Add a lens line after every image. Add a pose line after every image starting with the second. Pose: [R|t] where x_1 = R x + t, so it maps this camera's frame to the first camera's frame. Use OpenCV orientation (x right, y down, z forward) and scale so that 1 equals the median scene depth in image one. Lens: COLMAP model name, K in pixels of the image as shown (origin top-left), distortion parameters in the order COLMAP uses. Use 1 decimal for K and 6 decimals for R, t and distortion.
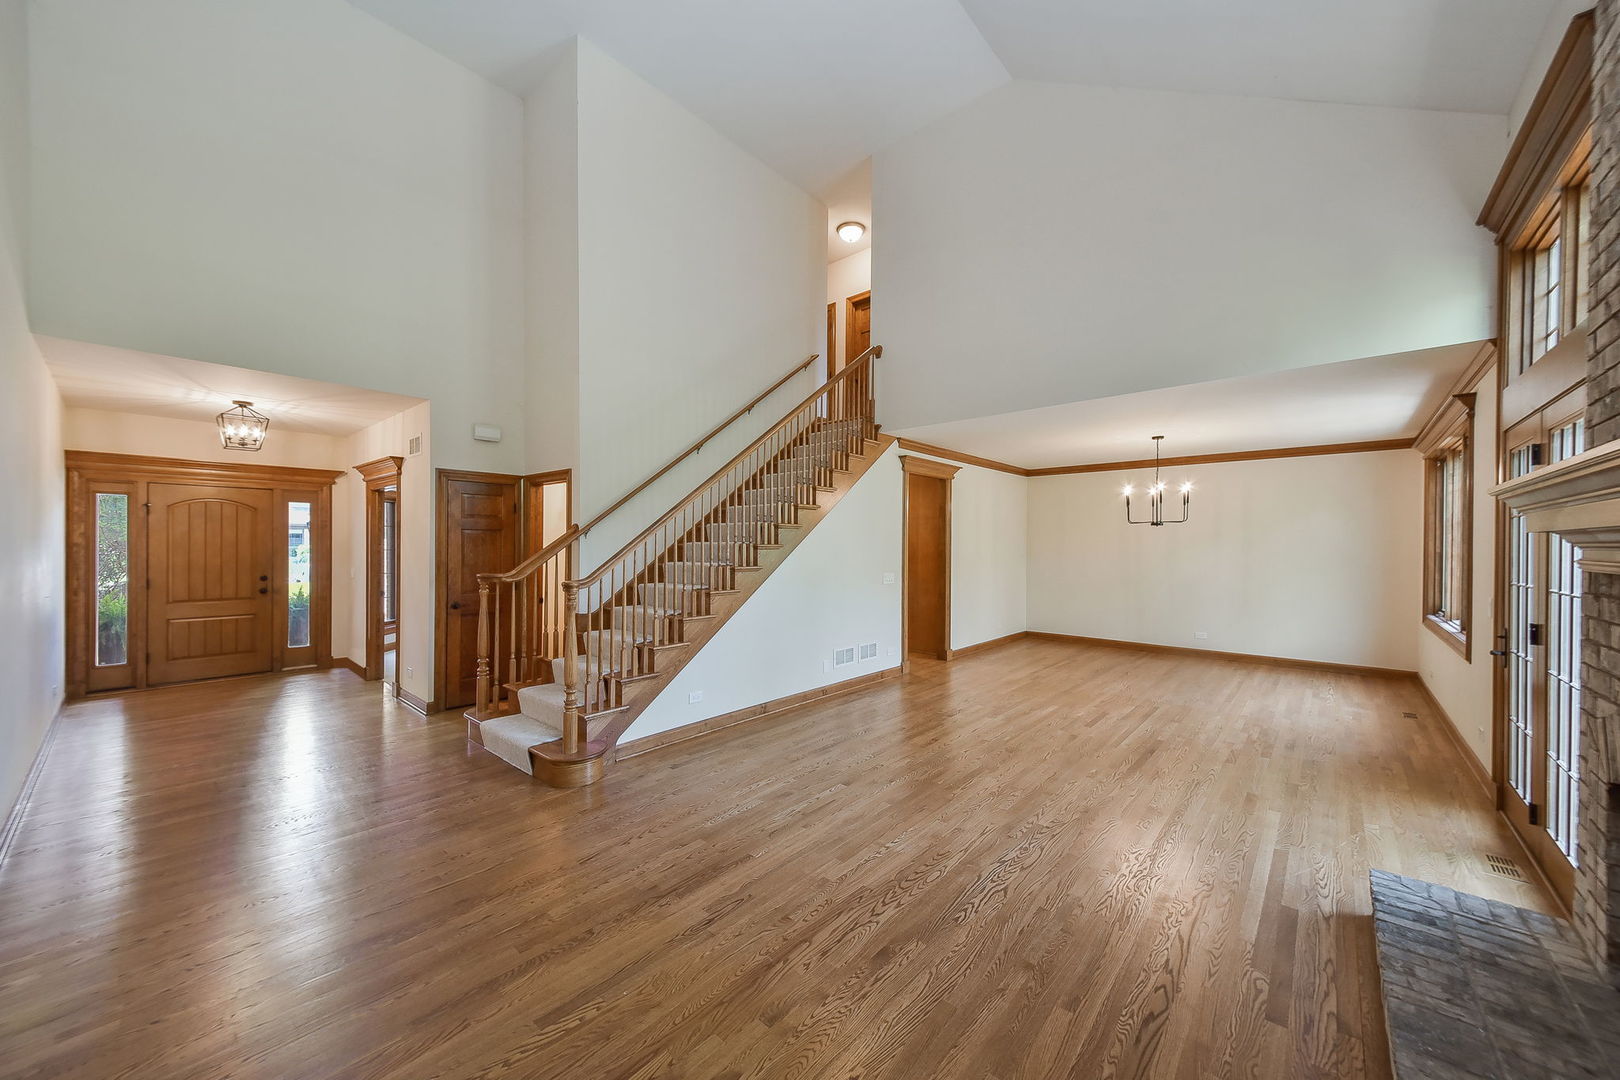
lens RADIAL K [[584.6, 0, 808.4], [0, 584.6, 543.6], [0, 0, 1]] dist [0.022974, -0.009276]
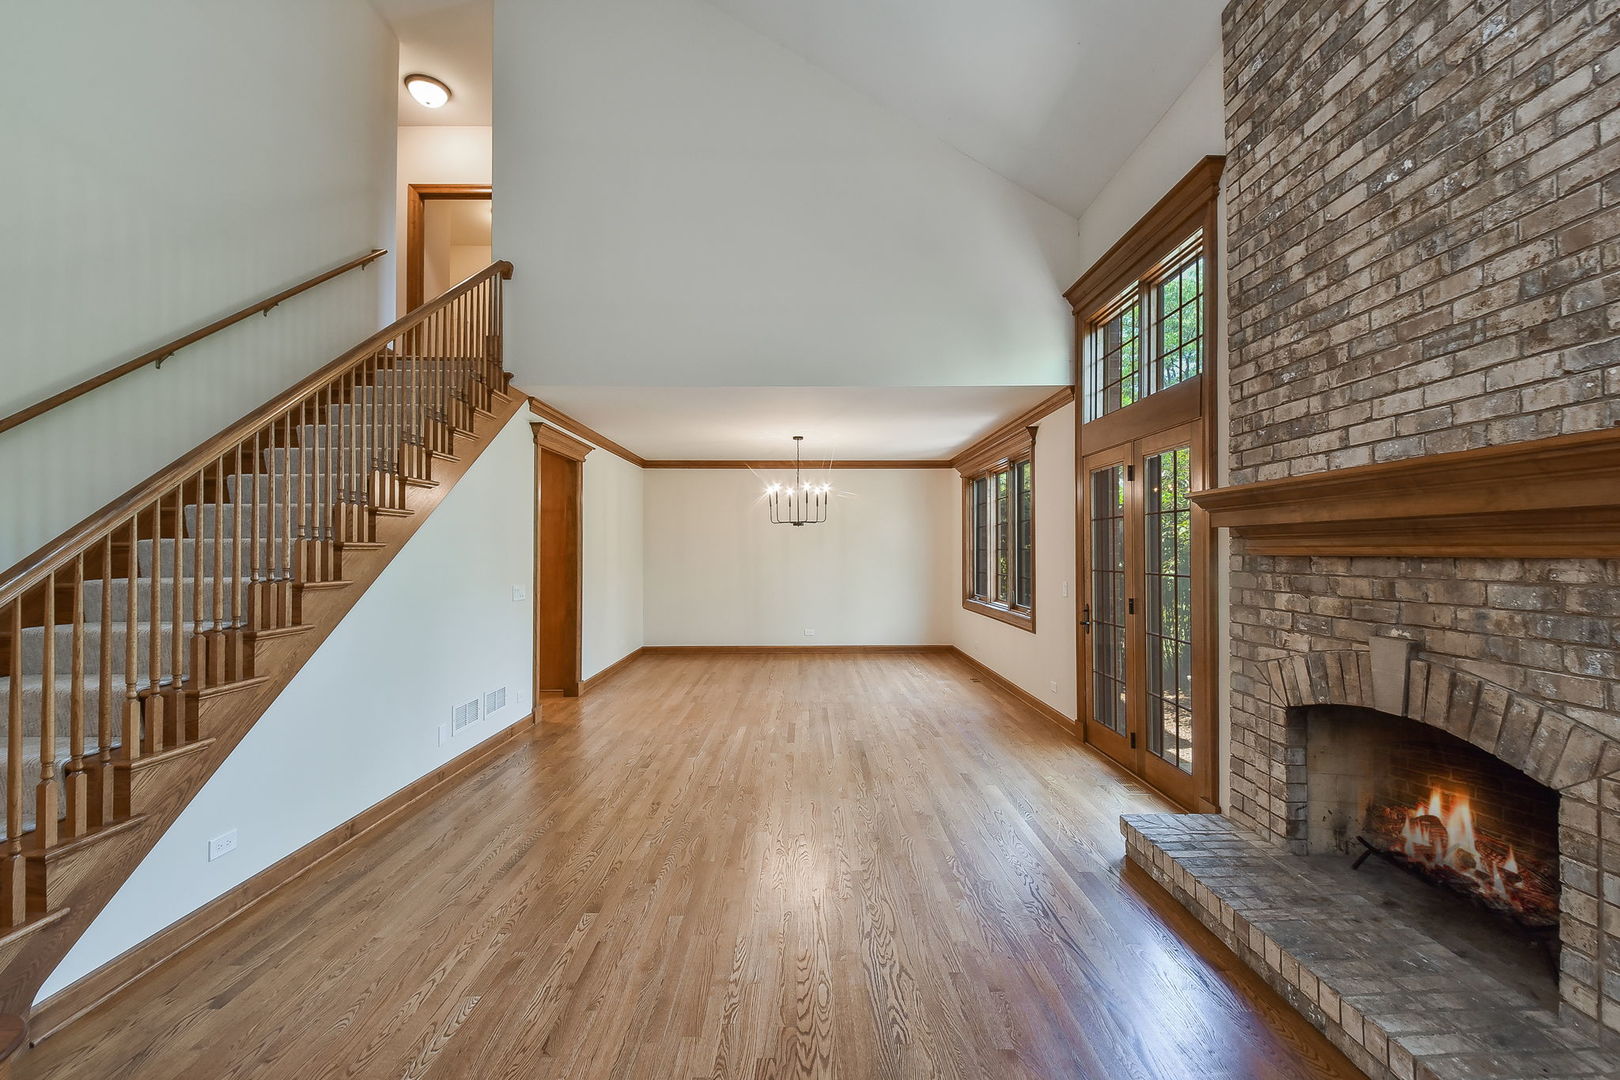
lens RADIAL K [[663.2, 0, 812.7], [0, 663.2, 534.9], [0, 0, 1]] dist [0.018766, -0.014765]
pose [[0.735698, 0.009583, 0.677242, -0.205646], [0.004880, 0.999799, -0.019449, 0.010277], [-0.677292, 0.017614, 0.735504, 0.228998]]
